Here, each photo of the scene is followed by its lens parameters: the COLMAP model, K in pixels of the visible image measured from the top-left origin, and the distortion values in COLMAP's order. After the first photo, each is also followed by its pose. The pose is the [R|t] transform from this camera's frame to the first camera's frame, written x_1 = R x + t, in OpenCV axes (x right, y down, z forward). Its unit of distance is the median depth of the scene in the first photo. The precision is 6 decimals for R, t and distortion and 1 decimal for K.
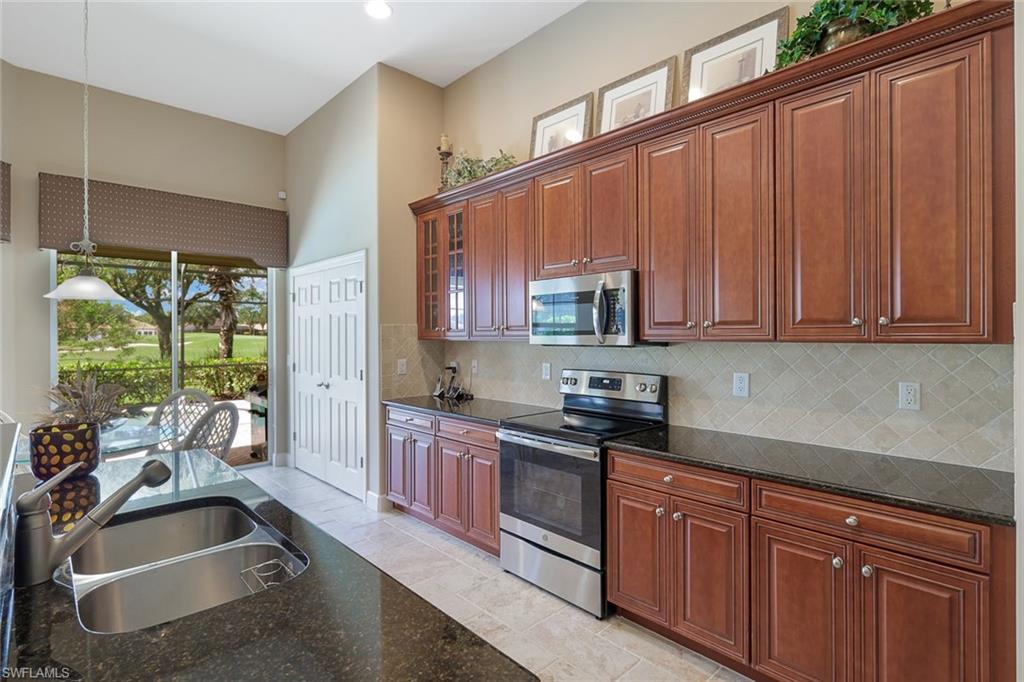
lens RADIAL K [[501.9, 0, 512.2], [0, 501.9, 333.4], [0, 0, 1]] dist [-0.000065, -0.000212]
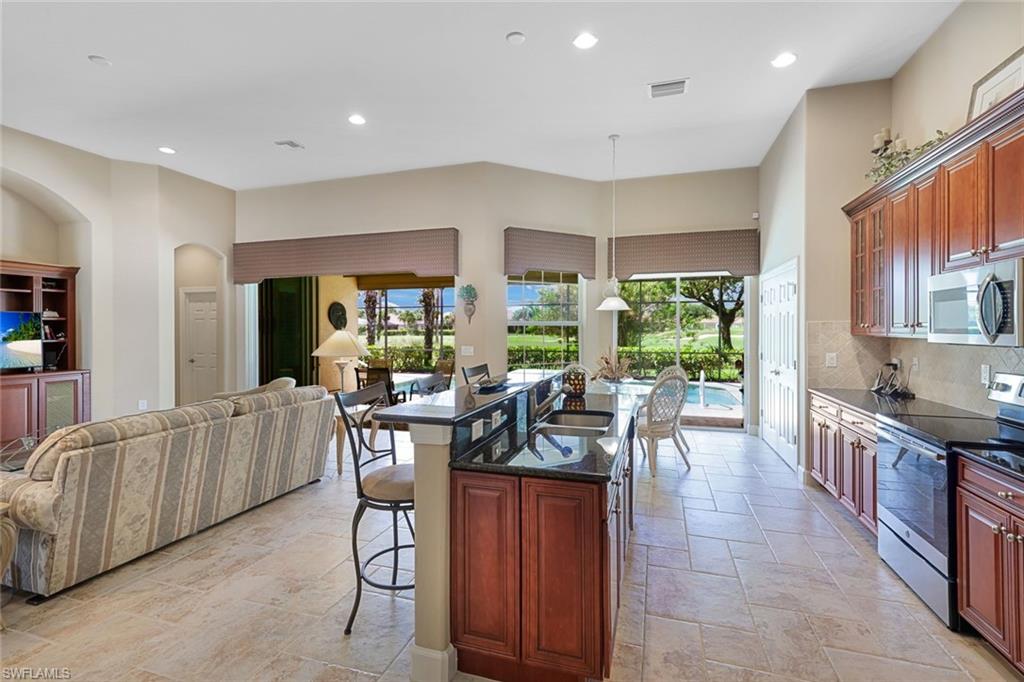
lens RADIAL K [[461.3, 0, 515.1], [0, 461.3, 334.0], [0, 0, 1]] dist [0.001233, -0.000064]
pose [[0.488996, 0.012824, -0.872191, 0.437132], [0.002445, 0.999868, 0.016072, -0.010418], [0.872282, -0.009992, 0.488900, -0.123067]]
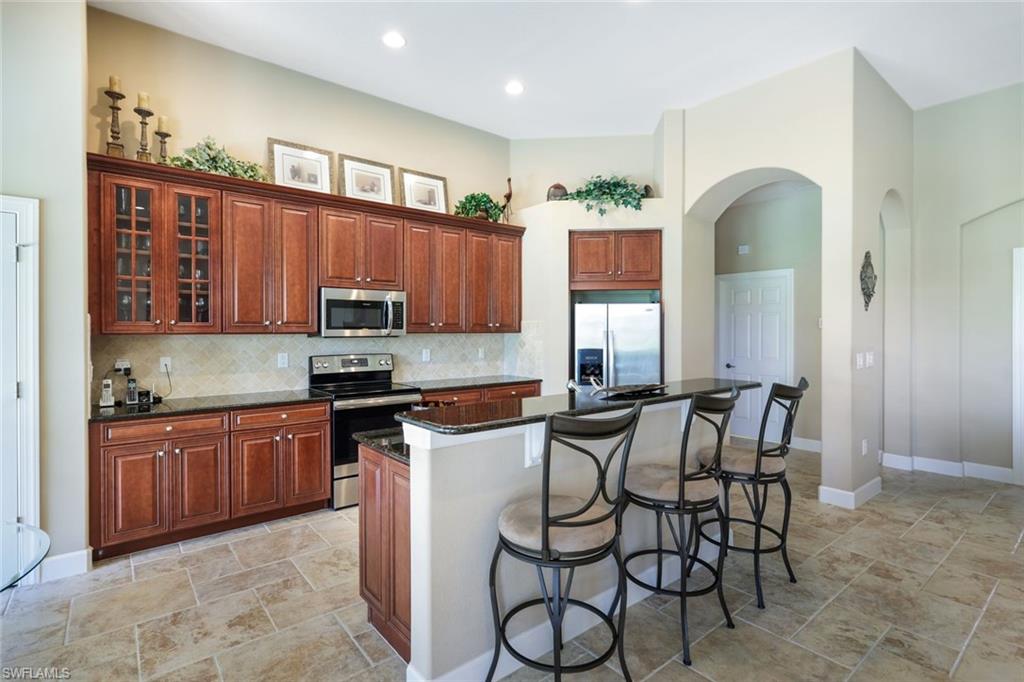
lens RADIAL K [[492.1, 0, 510.8], [0, 492.1, 335.3], [0, 0, 1]] dist [0.000503, -0.000094]
pose [[0.074598, -0.006341, 0.997194, -1.240561], [-0.002538, 0.999975, 0.006548, 0.008903], [-0.997210, -0.003020, 0.074580, 0.449437]]
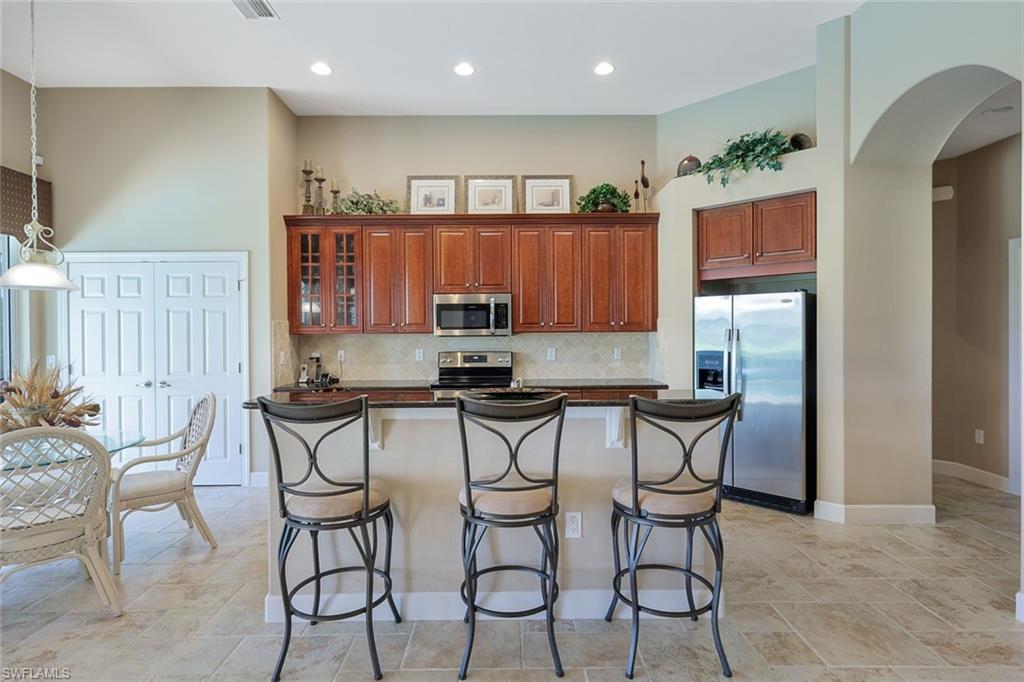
lens RADIAL K [[520.1, 0, 512.5], [0, 520.1, 333.9], [0, 0, 1]] dist [0.003895, 0.001267]
pose [[0.682433, -0.005132, 0.730931, -1.002333], [0.002143, 0.999985, 0.005020, 0.009237], [-0.730945, -0.001860, 0.682433, -0.261510]]
